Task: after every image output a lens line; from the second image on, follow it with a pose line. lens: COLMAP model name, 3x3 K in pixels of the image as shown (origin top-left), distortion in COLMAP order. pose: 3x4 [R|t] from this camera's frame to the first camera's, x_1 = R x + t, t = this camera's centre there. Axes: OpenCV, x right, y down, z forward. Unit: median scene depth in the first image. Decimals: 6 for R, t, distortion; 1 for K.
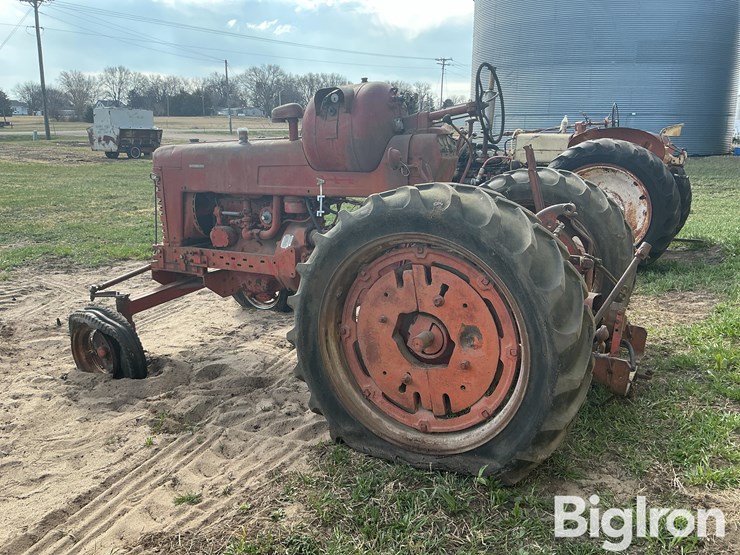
lens RADIAL K [[611.6, 0, 369.8], [0, 611.6, 280.4], [0, 0, 1]] dist [0.151707, -0.317388]
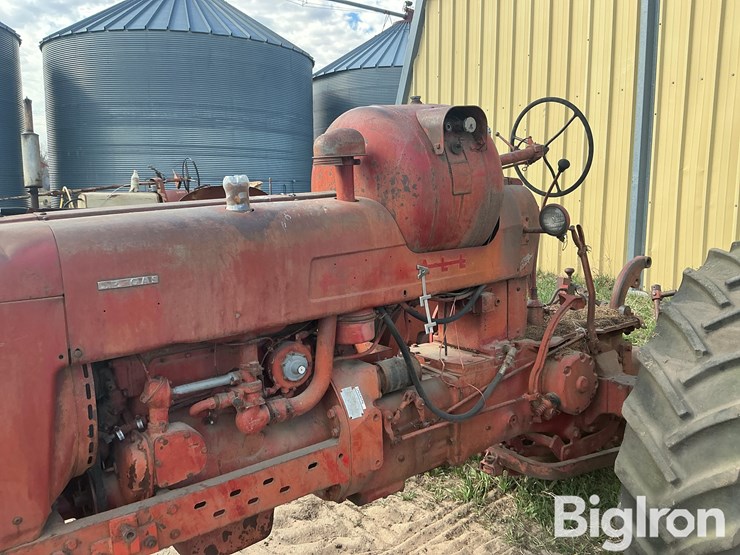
lens RADIAL K [[611.6, 0, 370.0], [0, 611.6, 277.5], [0, 0, 1]] dist [0.156696, -0.322214]
pose [[0.417902, -0.135378, 0.898349, -0.606024], [0.225038, 0.973444, 0.042009, -0.193131], [-0.880179, 0.184607, 0.437269, 0.820354]]
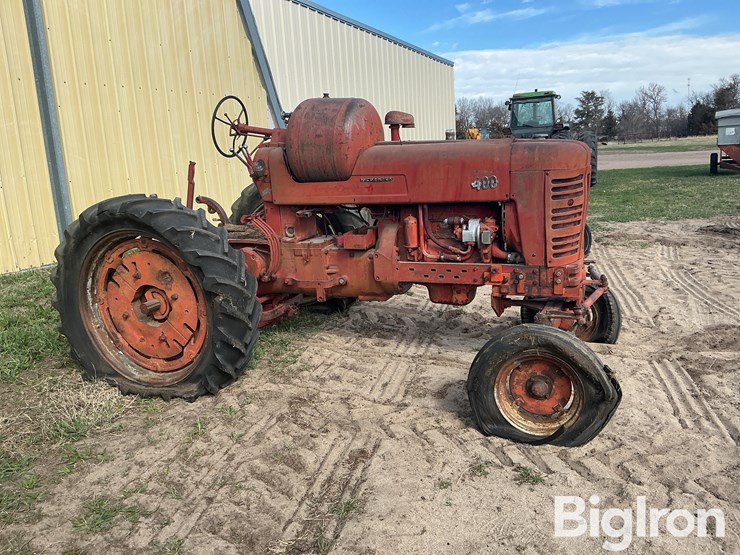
lens RADIAL K [[611.6, 0, 369.8], [0, 611.6, 280.4], [0, 0, 1]] dist [0.151707, -0.317388]
pose [[-0.992560, 0.086256, -0.085934, 0.037639], [0.040616, 0.899920, 0.434160, -0.514010], [0.114782, 0.427440, -0.896728, 2.193968]]
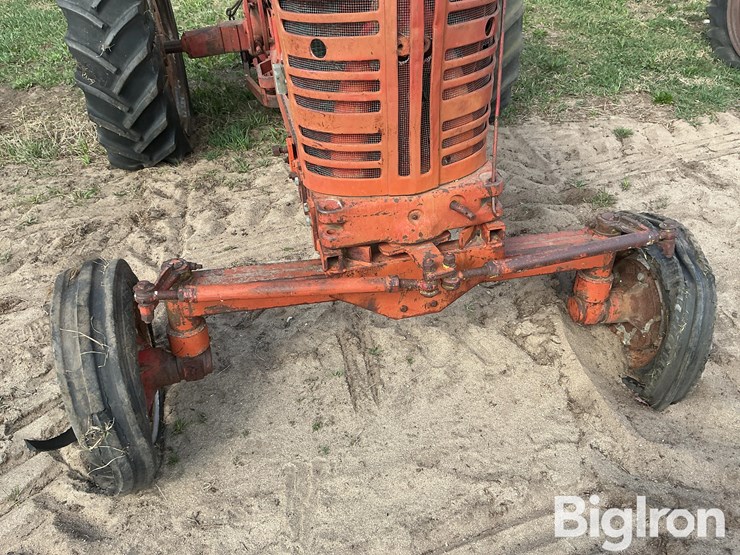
lens RADIAL K [[609.9, 0, 369.7], [0, 609.9, 276.3], [0, 0, 1]] dist [0.165061, -0.340853]
pose [[-0.648114, -0.395495, 0.650793, -0.681897], [0.228901, 0.713885, 0.661795, -0.331614], [-0.726328, 0.577886, -0.372150, 1.504858]]
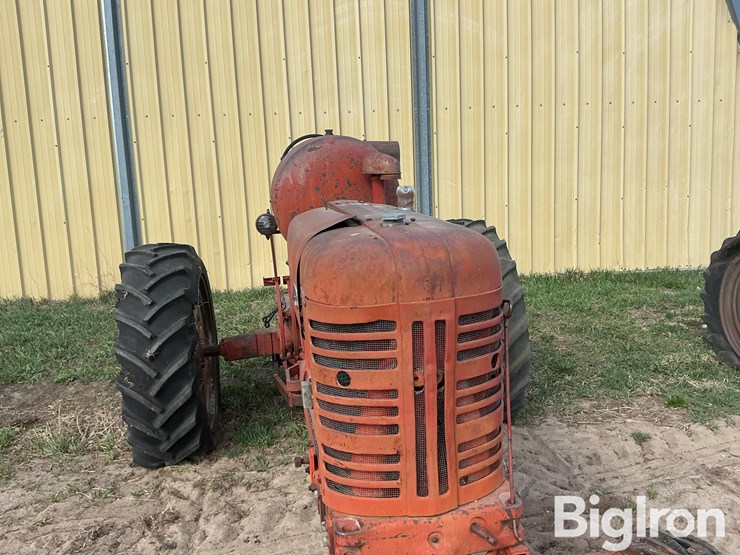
lens RADIAL K [[611.6, 0, 370.0], [0, 611.6, 277.5], [0, 0, 1]] dist [0.156696, -0.322214]
pose [[-0.622067, -0.078973, 0.778971, -0.696280], [0.233402, 0.930963, 0.280771, -0.366921], [-0.747366, 0.356471, -0.560689, 1.505651]]
